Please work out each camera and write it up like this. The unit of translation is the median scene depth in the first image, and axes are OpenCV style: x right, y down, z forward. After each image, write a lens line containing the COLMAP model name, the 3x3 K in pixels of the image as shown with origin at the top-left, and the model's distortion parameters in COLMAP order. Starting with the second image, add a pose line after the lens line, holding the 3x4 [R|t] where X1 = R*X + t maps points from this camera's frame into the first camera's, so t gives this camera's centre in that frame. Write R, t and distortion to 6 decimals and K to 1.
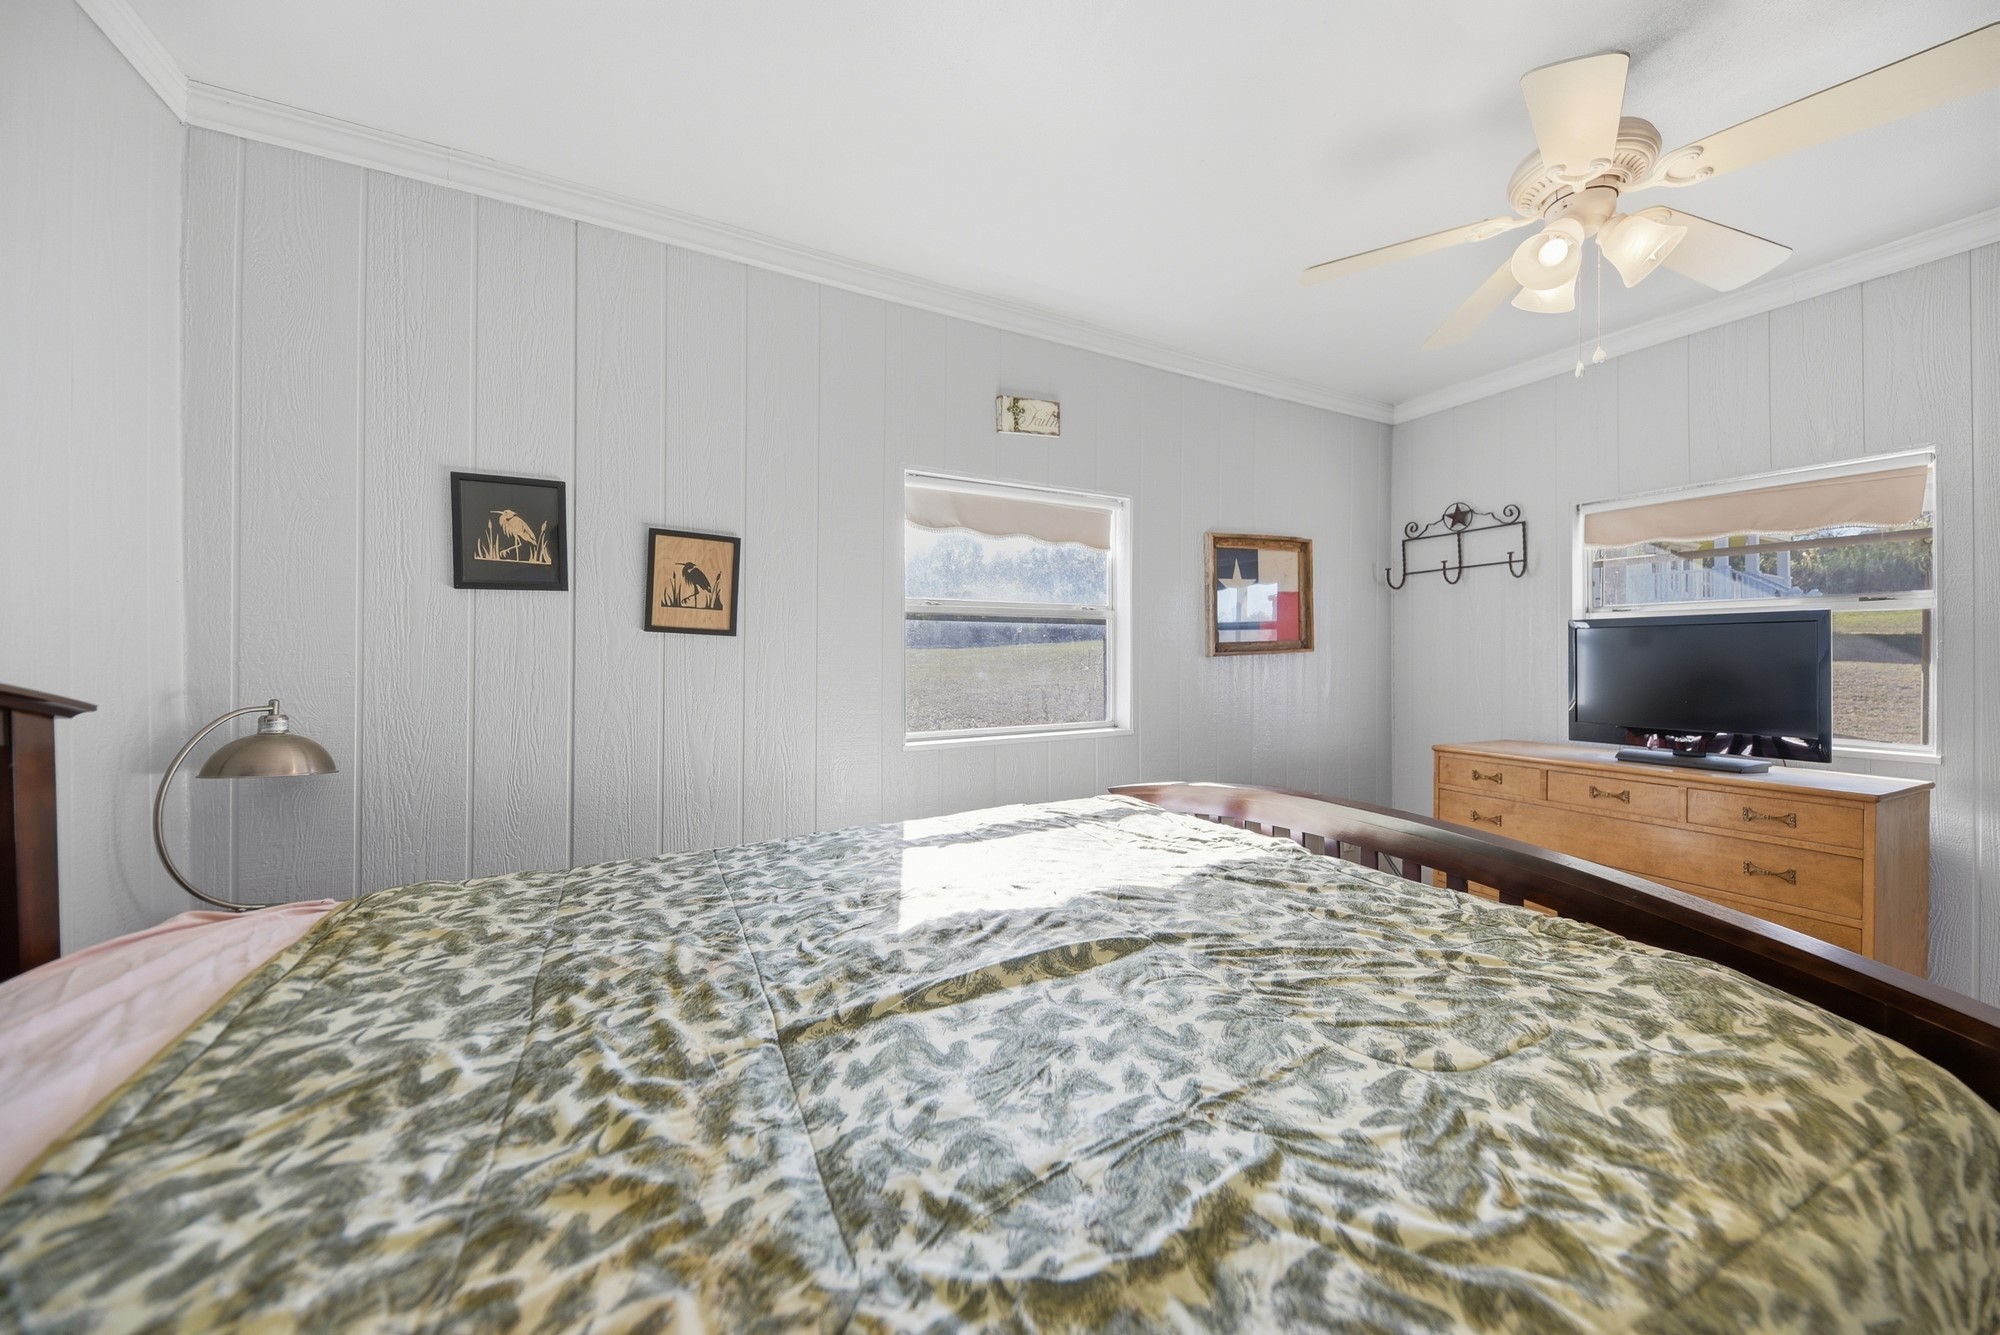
lens RADIAL K [[702.8, 0, 1026.1], [0, 702.8, 651.5], [0, 0, 1]] dist [0.016333, -0.007844]
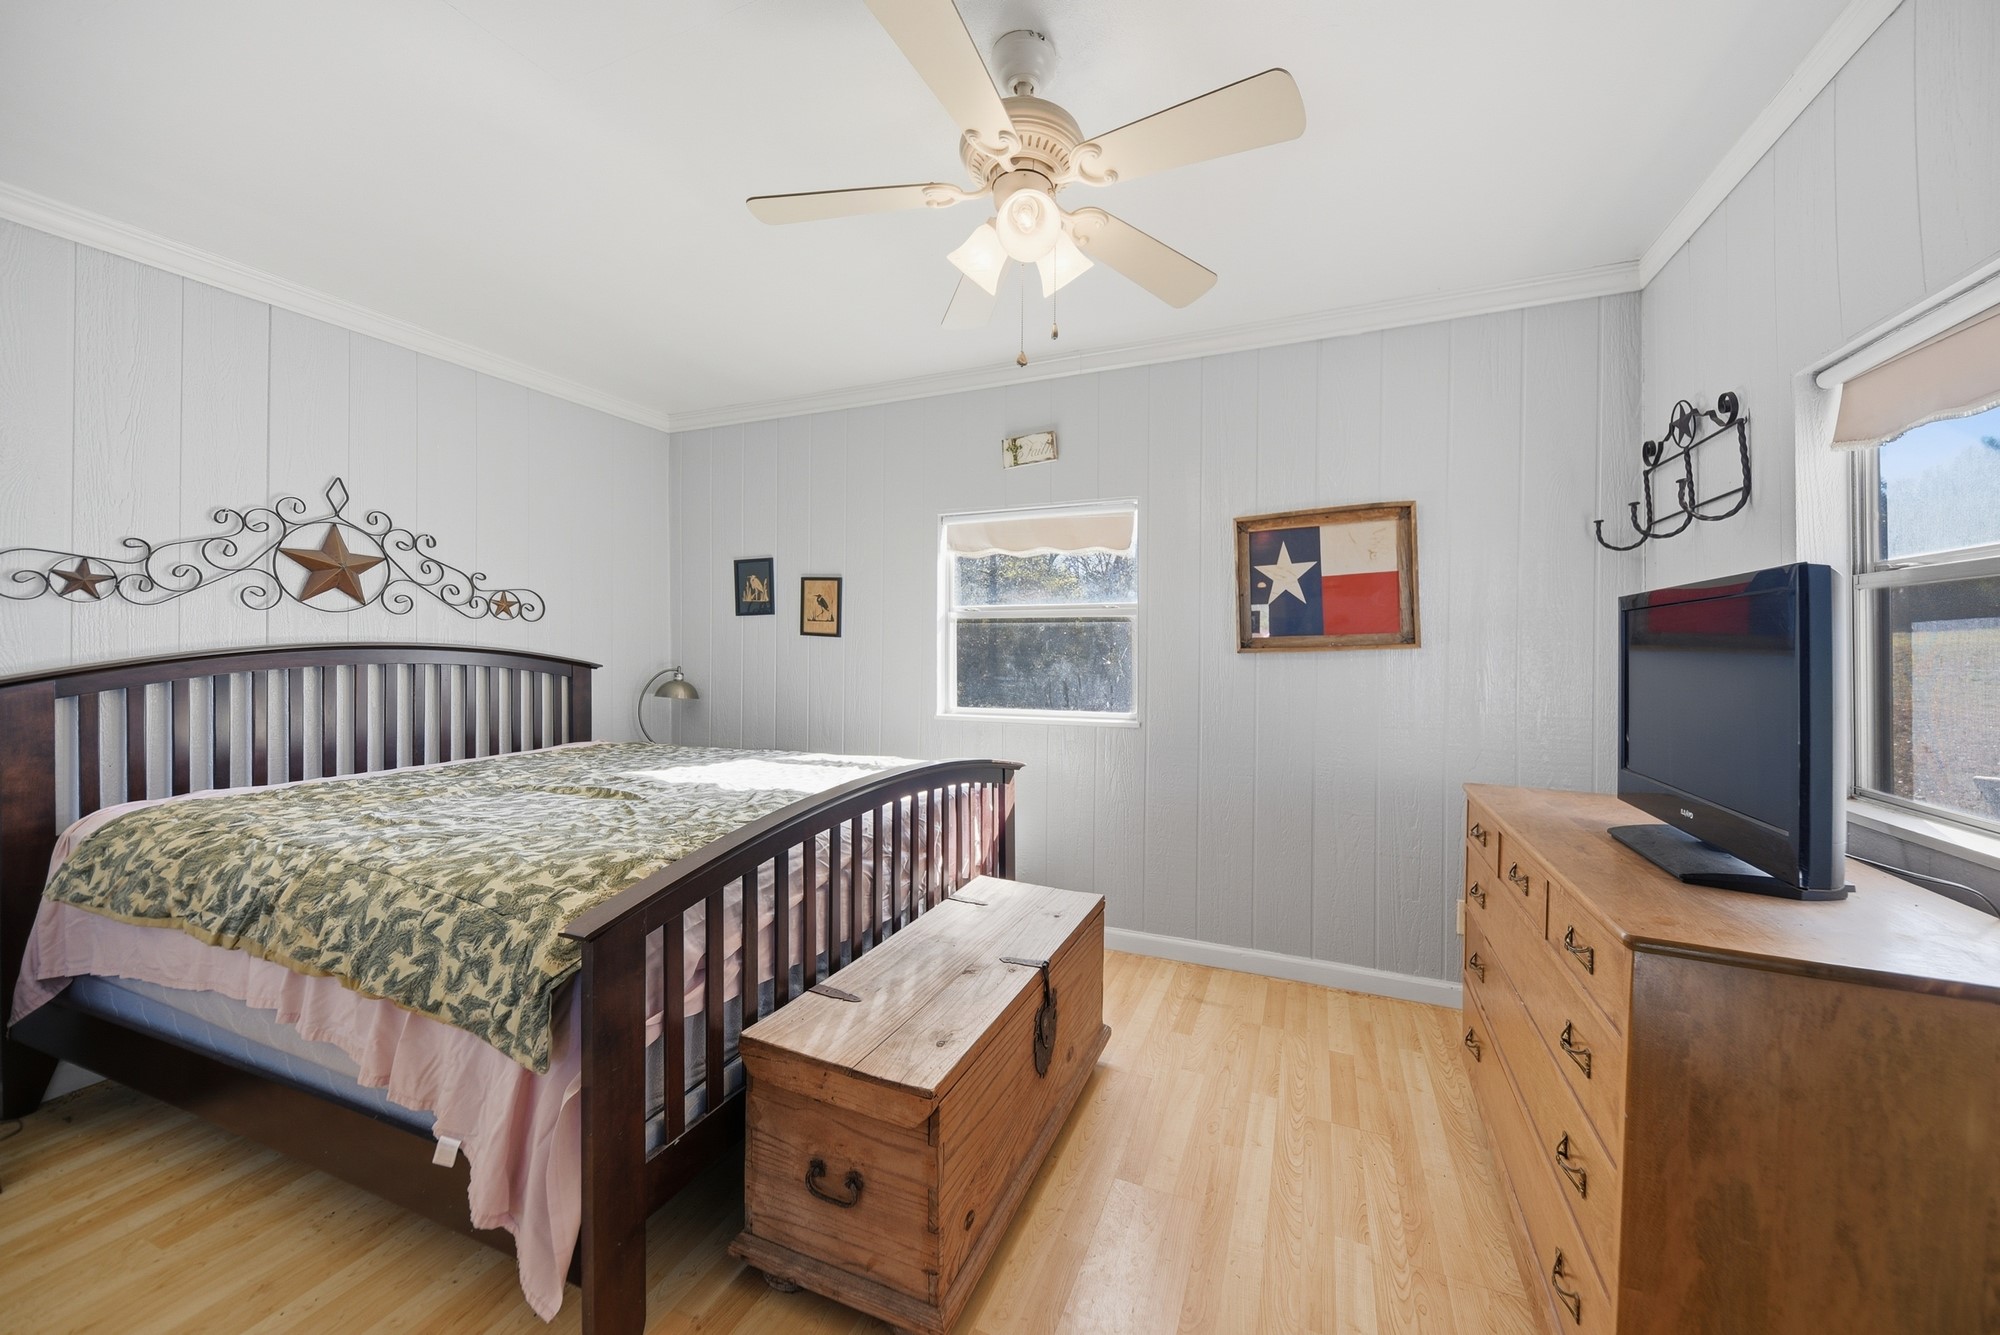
lens RADIAL K [[702.8, 0, 1026.1], [0, 702.8, 651.5], [0, 0, 1]] dist [0.016333, -0.007844]
pose [[0.634209, 0.005938, -0.773139, 1.171175], [-0.002305, 0.999981, 0.005790, 0.001129], [0.773158, -0.001890, 0.634211, 0.303497]]
